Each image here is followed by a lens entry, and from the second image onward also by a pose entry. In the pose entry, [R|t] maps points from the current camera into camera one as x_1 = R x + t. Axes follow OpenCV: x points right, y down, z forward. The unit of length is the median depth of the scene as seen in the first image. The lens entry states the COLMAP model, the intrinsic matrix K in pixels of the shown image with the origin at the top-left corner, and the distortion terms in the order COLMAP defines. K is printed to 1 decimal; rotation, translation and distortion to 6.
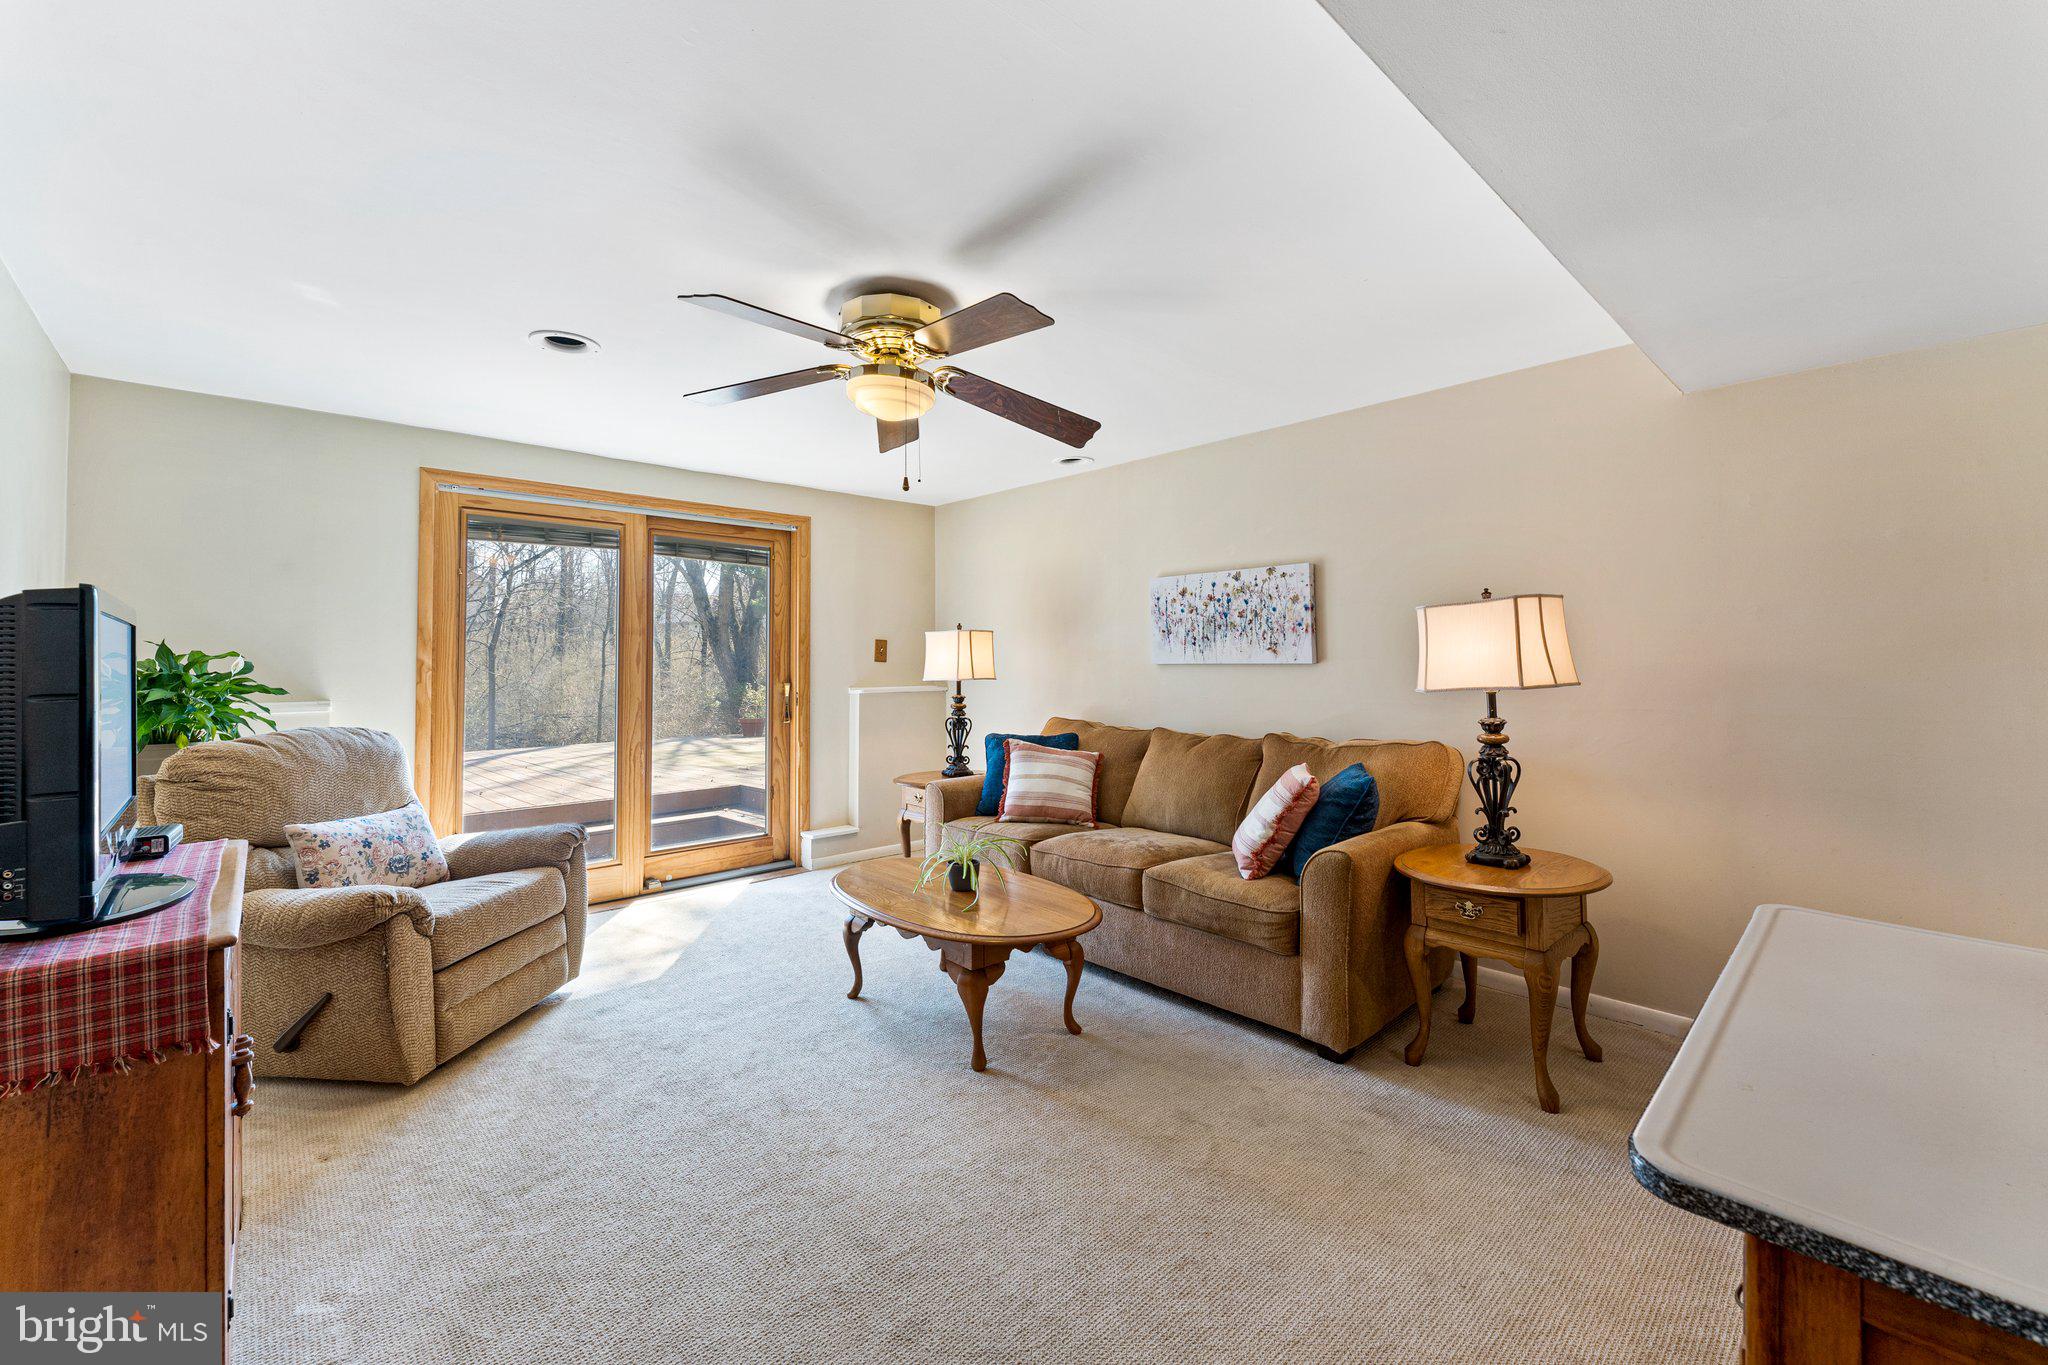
lens RADIAL K [[825.5, 0, 1036.1], [0, 825.5, 664.6], [0, 0, 1]] dist [-0.000050, 0.000045]
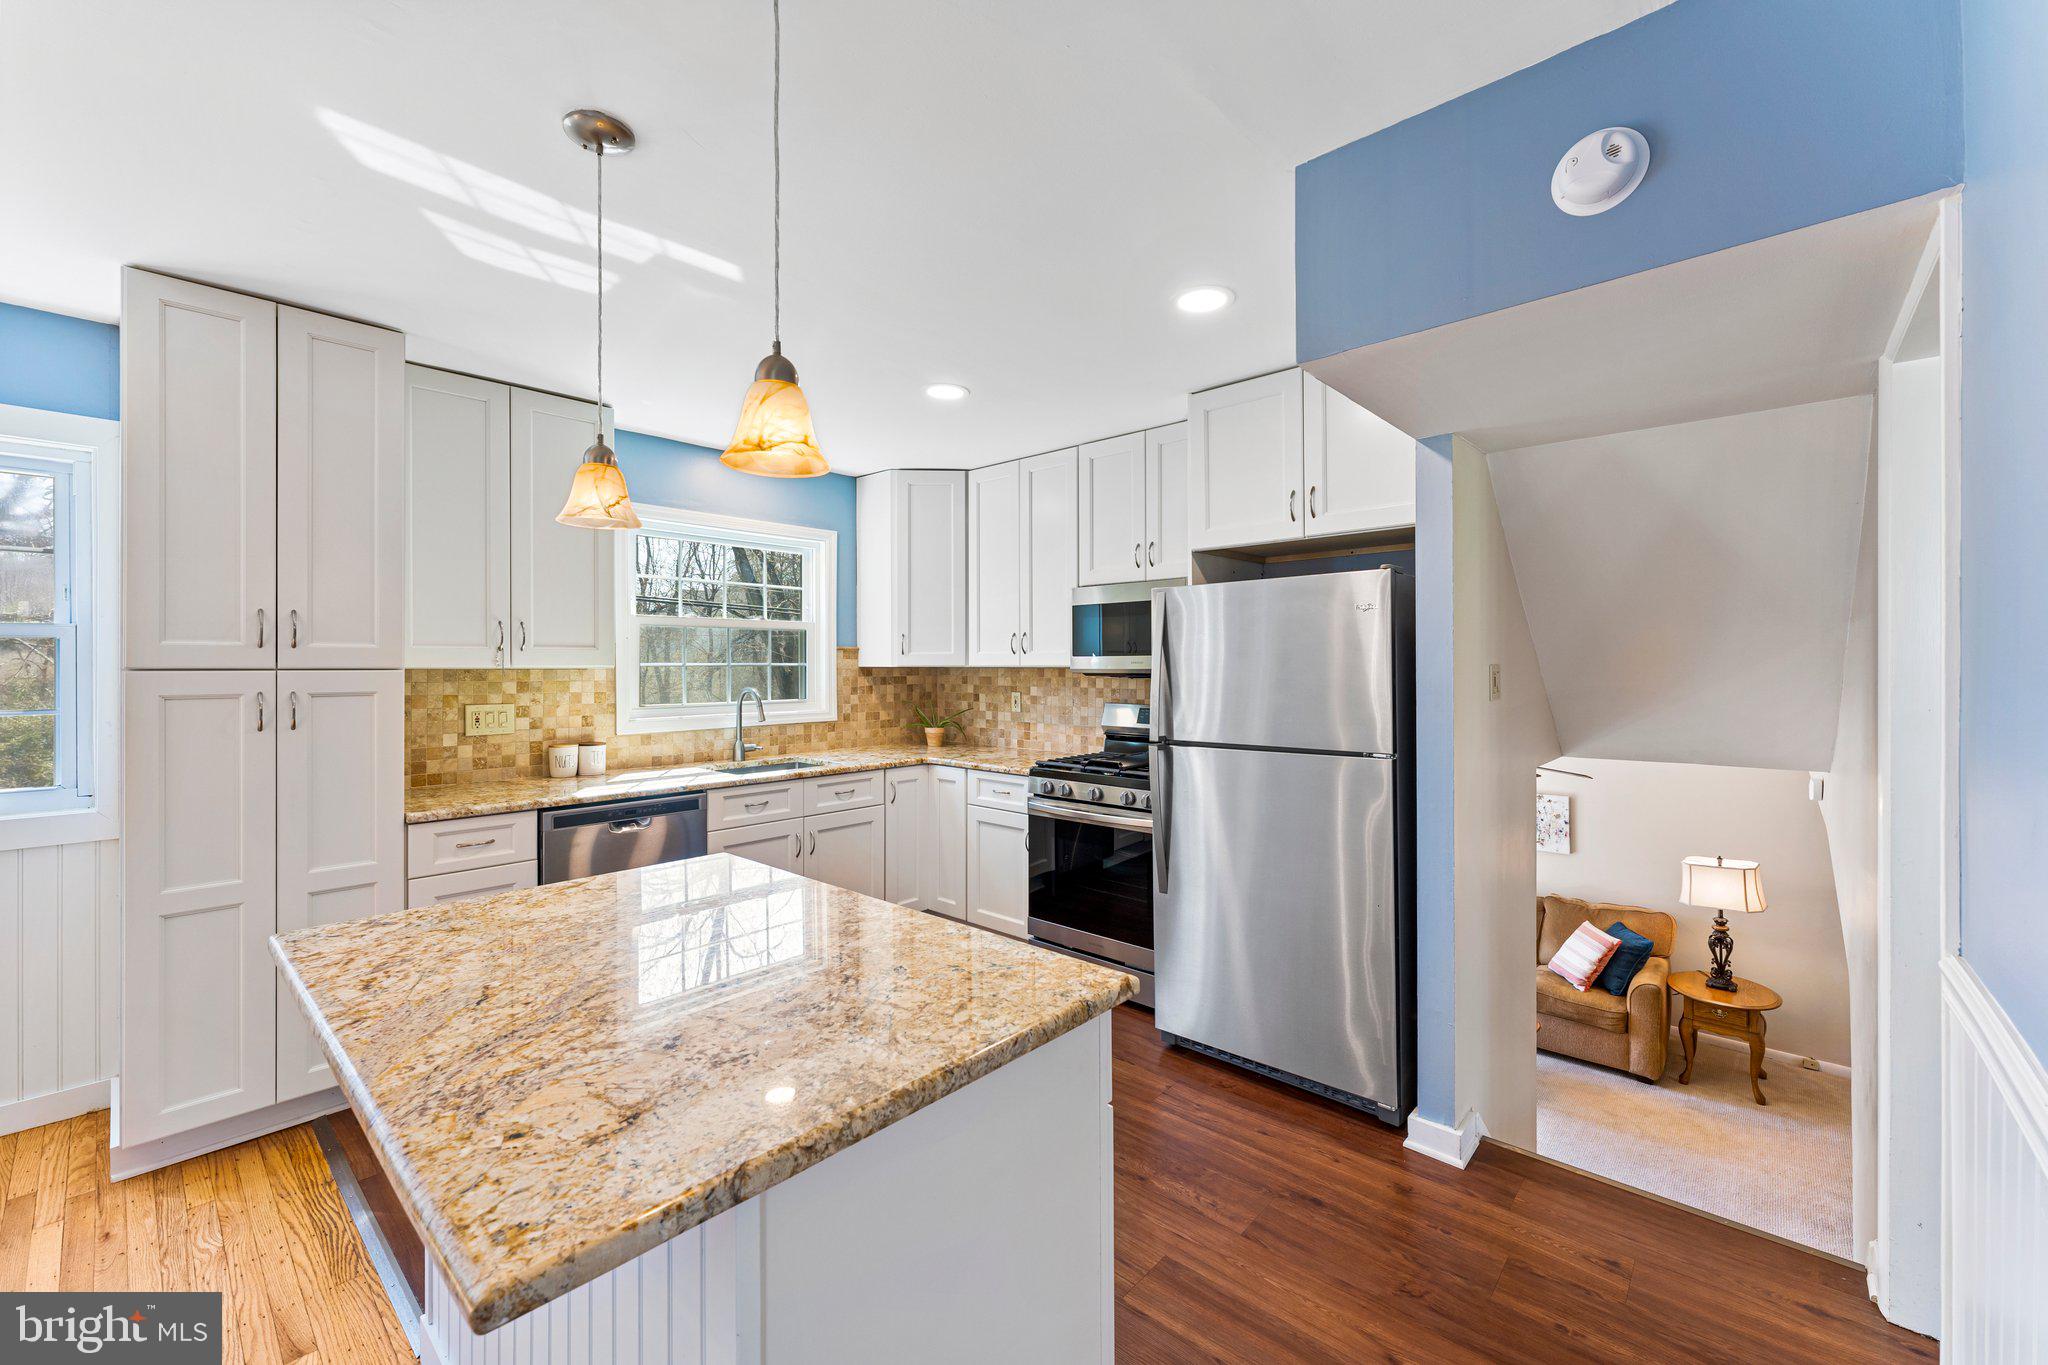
lens RADIAL K [[825.5, 0, 1021.5], [0, 825.5, 668.3], [0, 0, 1]] dist [-0.000050, 0.000045]
pose [[0.997522, -0.003762, 0.070253, -1.344944], [0.003178, 0.999959, 0.008425, -0.586084], [-0.070282, -0.008181, 0.997494, -0.951294]]
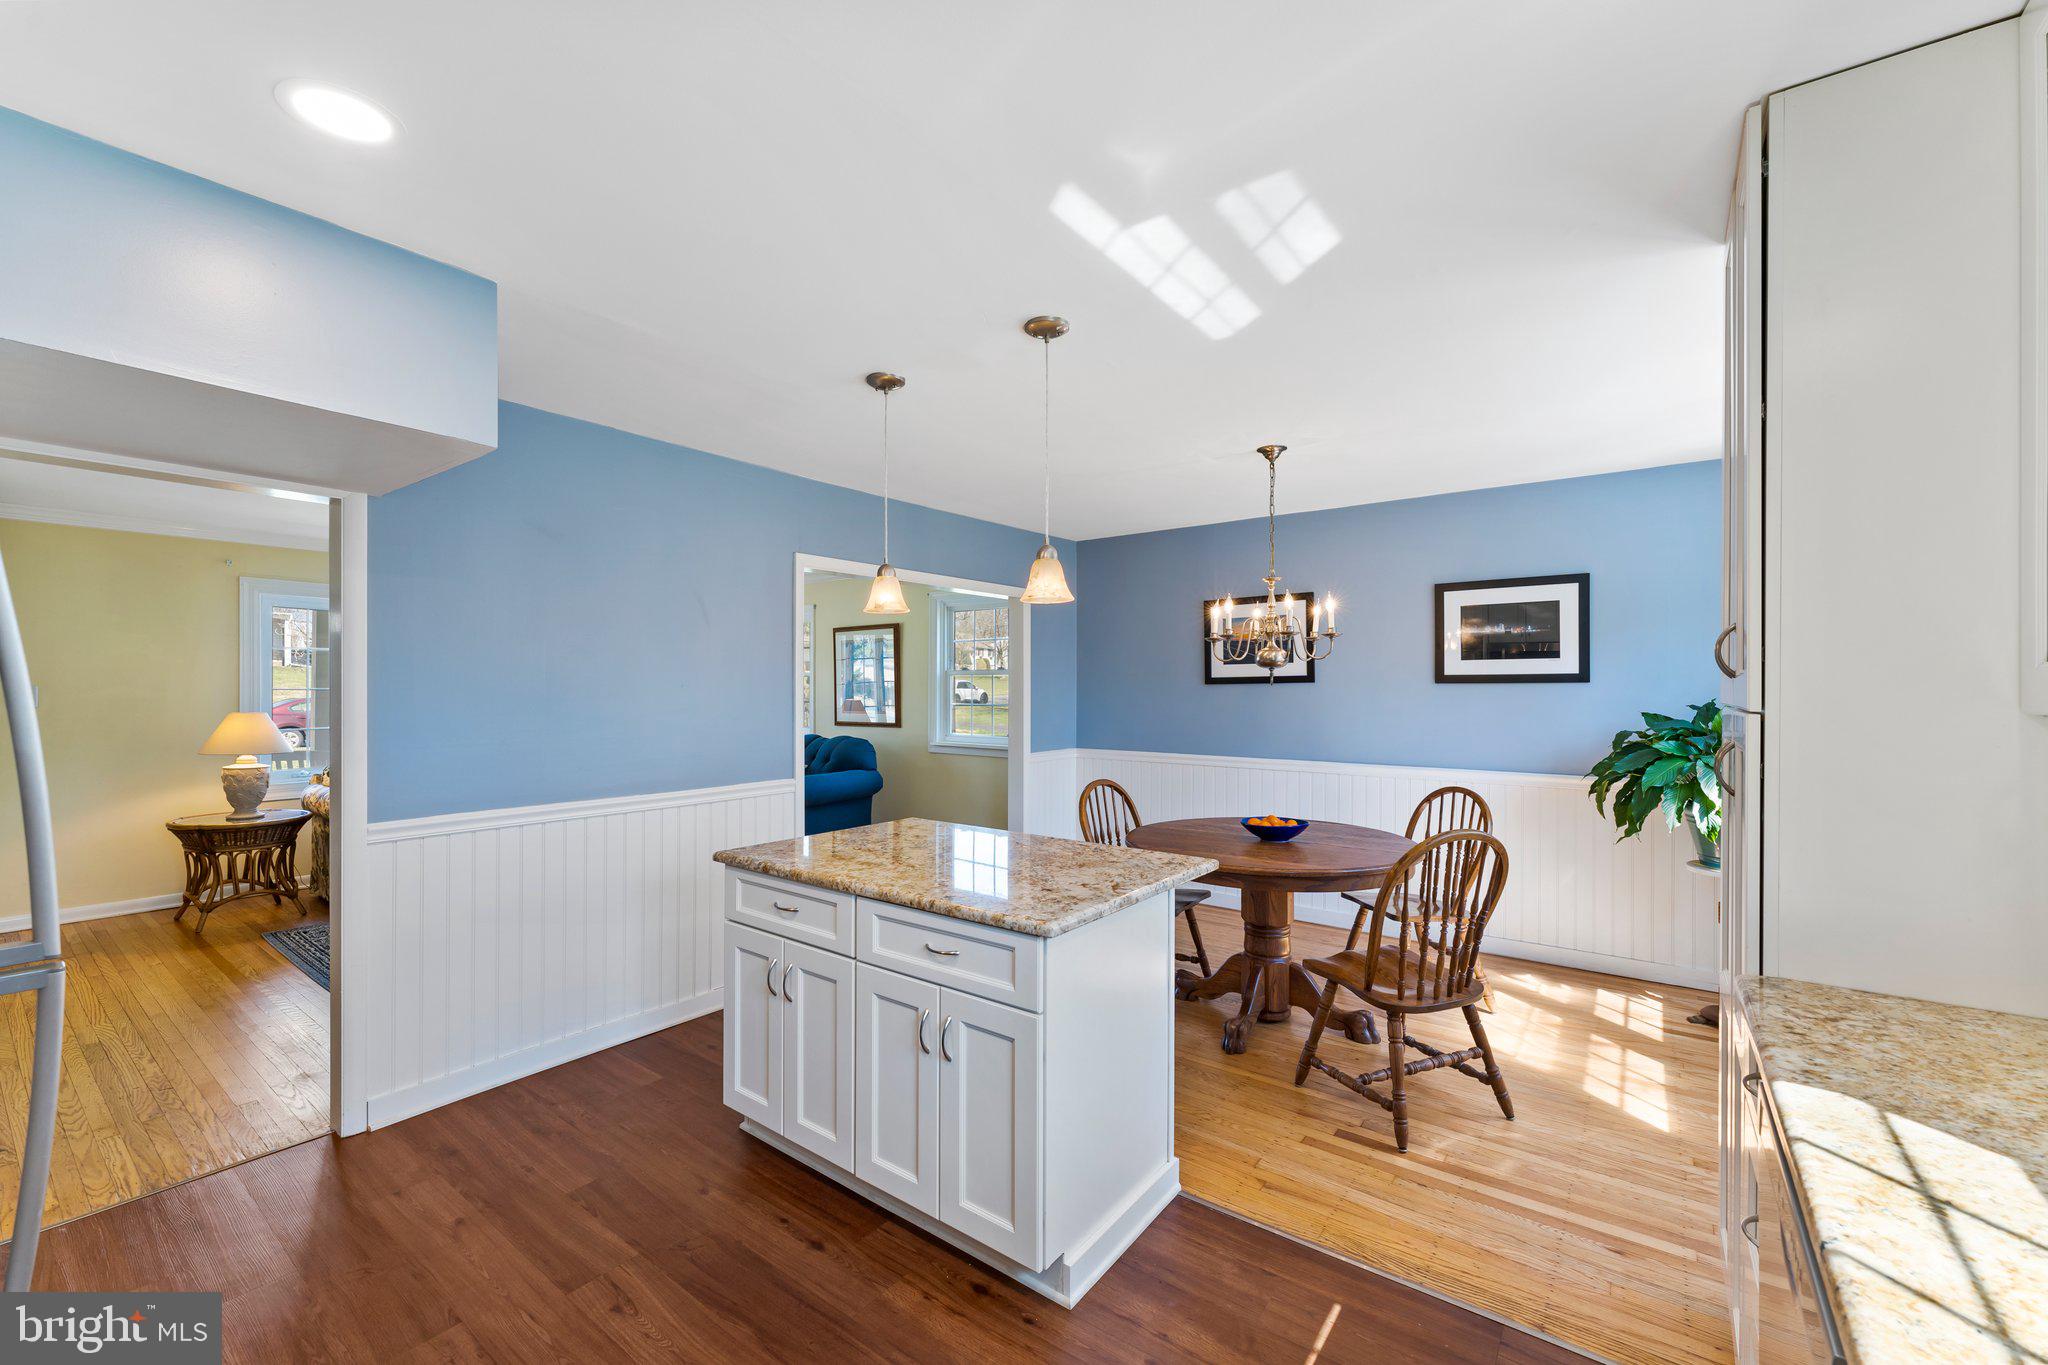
lens RADIAL K [[825.5, 0, 1020.2], [0, 825.5, 688.1], [0, 0, 1]] dist [-0.000050, 0.000045]
pose [[-0.987367, -0.004480, -0.158384, -1.448418], [-0.004357, 0.999990, -0.001125, -0.594841], [0.158387, -0.000421, -0.987377, 0.644509]]
